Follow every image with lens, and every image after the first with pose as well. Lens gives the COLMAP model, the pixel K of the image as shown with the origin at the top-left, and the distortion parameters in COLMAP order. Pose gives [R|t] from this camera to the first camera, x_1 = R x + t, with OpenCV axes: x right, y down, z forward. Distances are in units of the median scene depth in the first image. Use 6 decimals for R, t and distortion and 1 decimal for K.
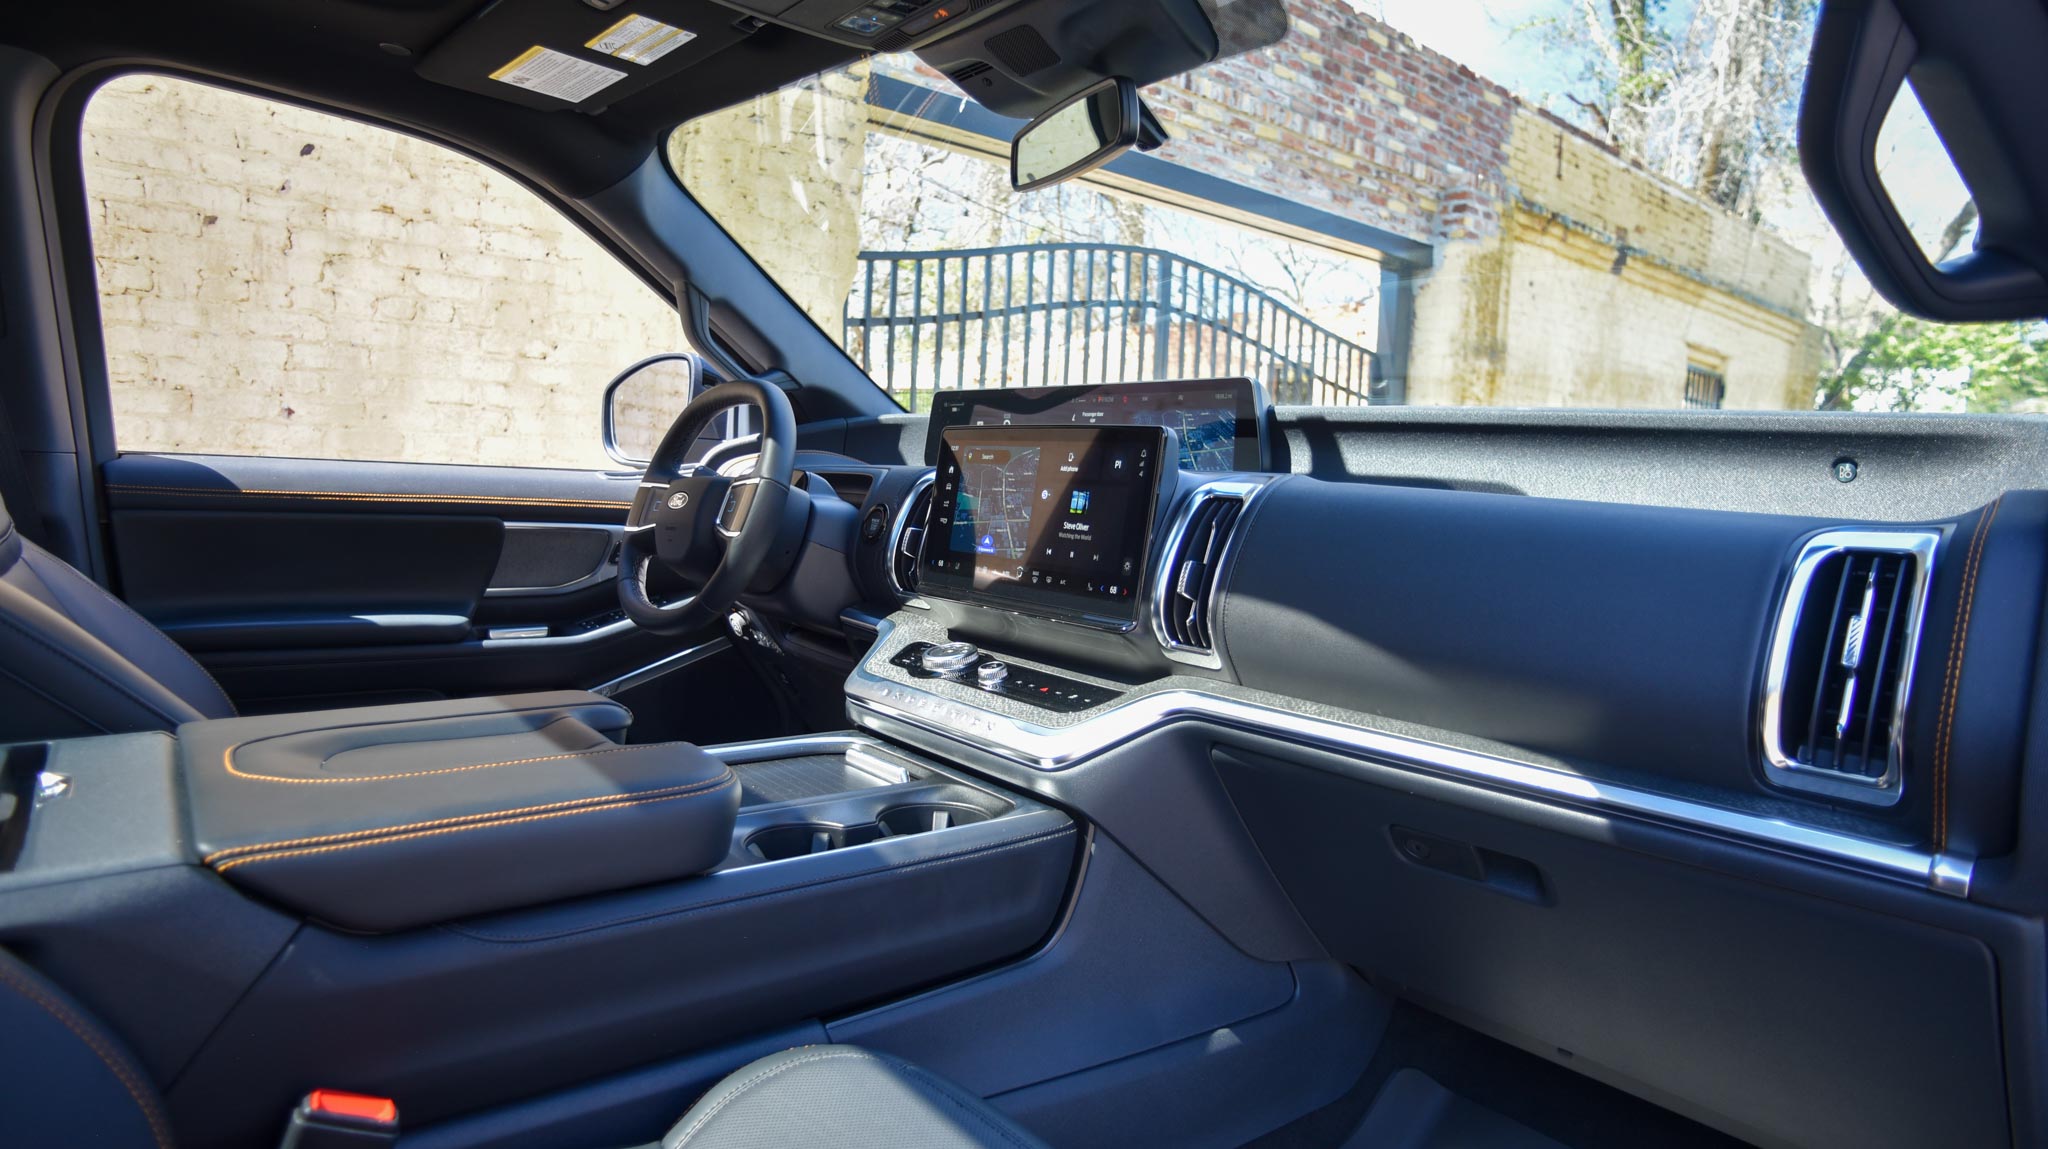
lens RADIAL K [[1104.0, 0, 1034.9], [0, 1104.0, 589.9], [0, 0, 1]] dist [-0.138167, 0.116880]
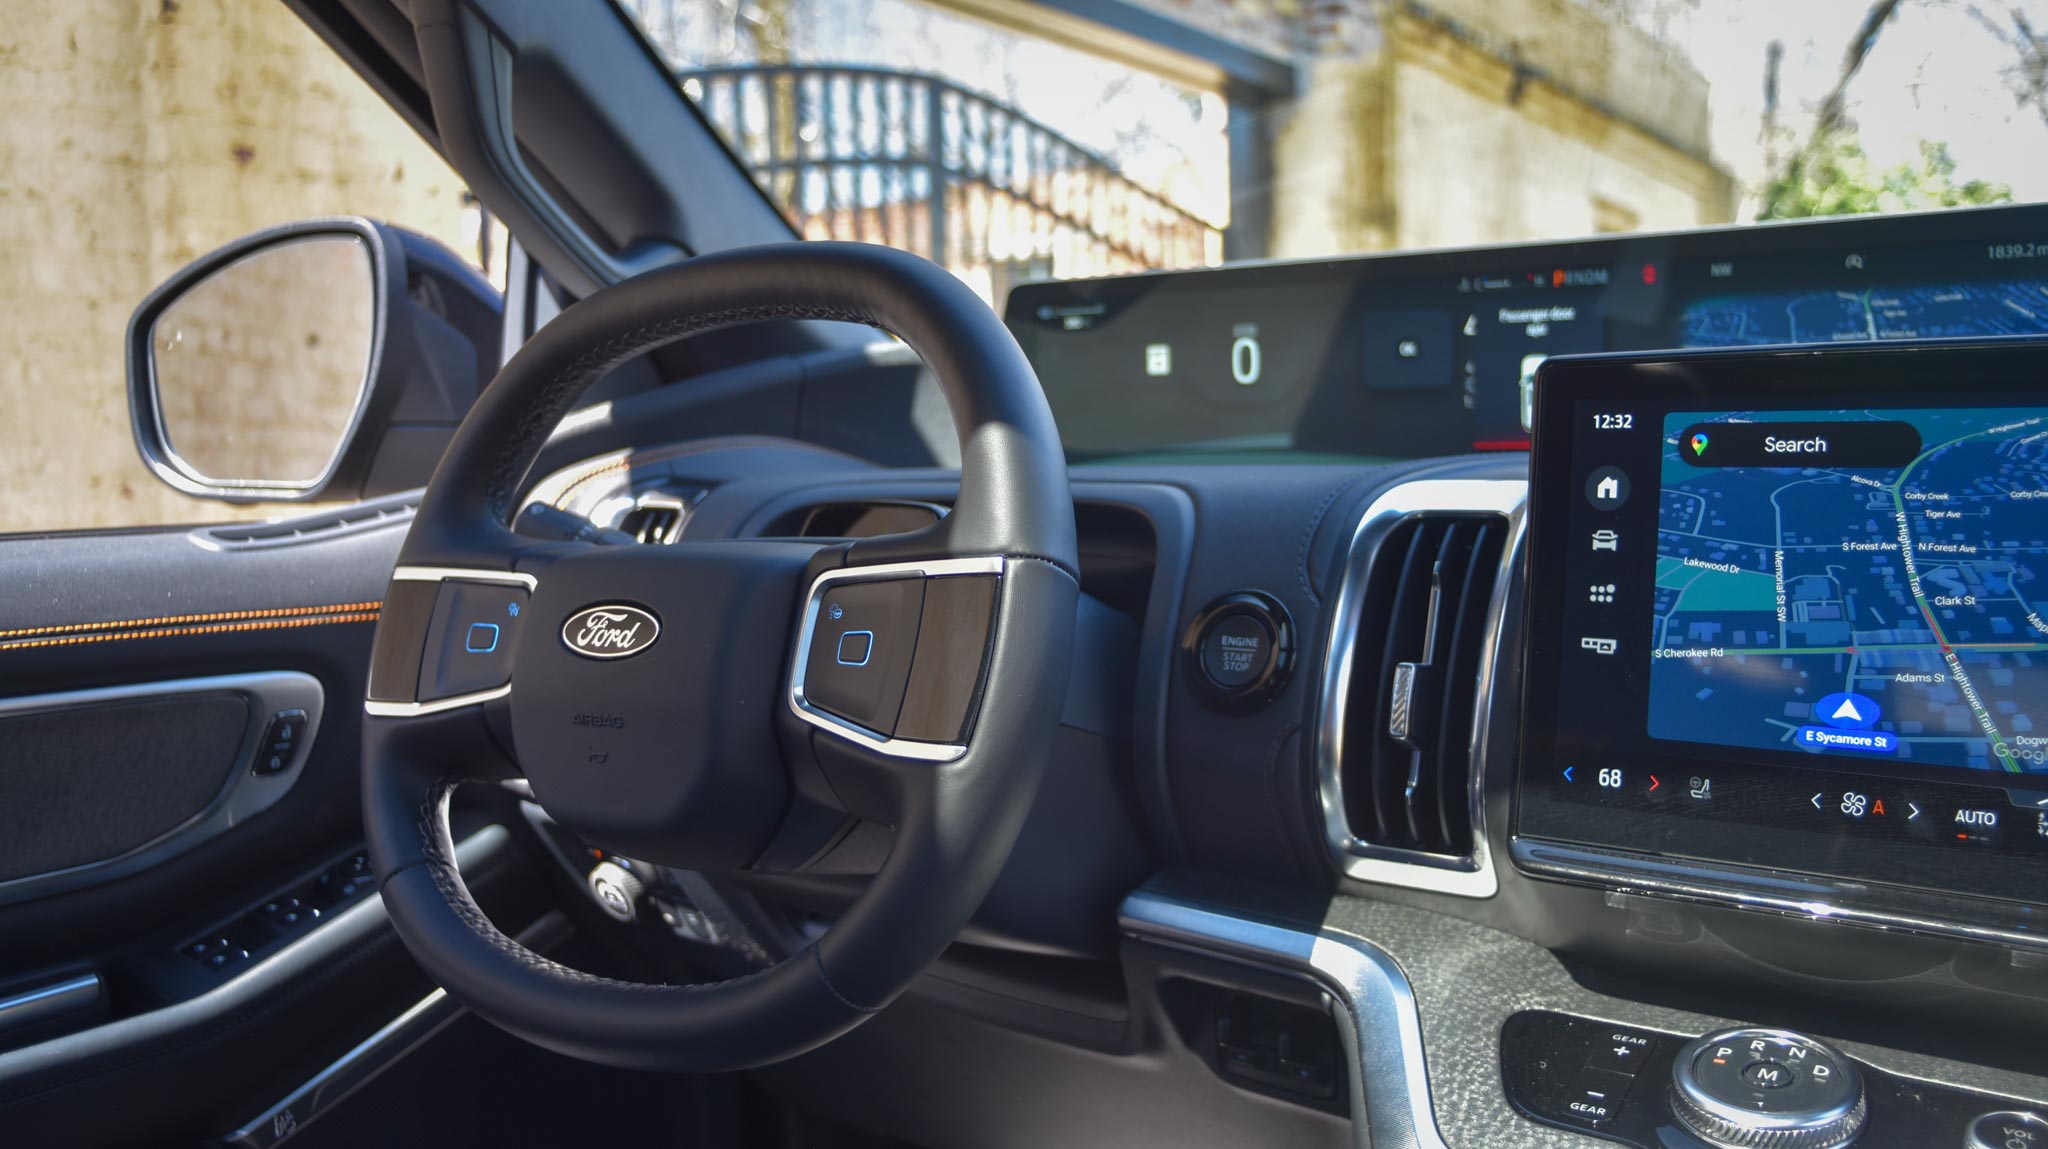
lens RADIAL K [[1569.2, 0, 1024.0], [0, 1569.2, 574.5], [0, 0, 1]] dist [-0.059351, -0.000505]
pose [[0.969885, -0.084936, 0.228274, -0.259414], [0.087096, 0.996200, 0.000613, -0.073051], [-0.227459, 0.019287, 0.973597, 0.435841]]
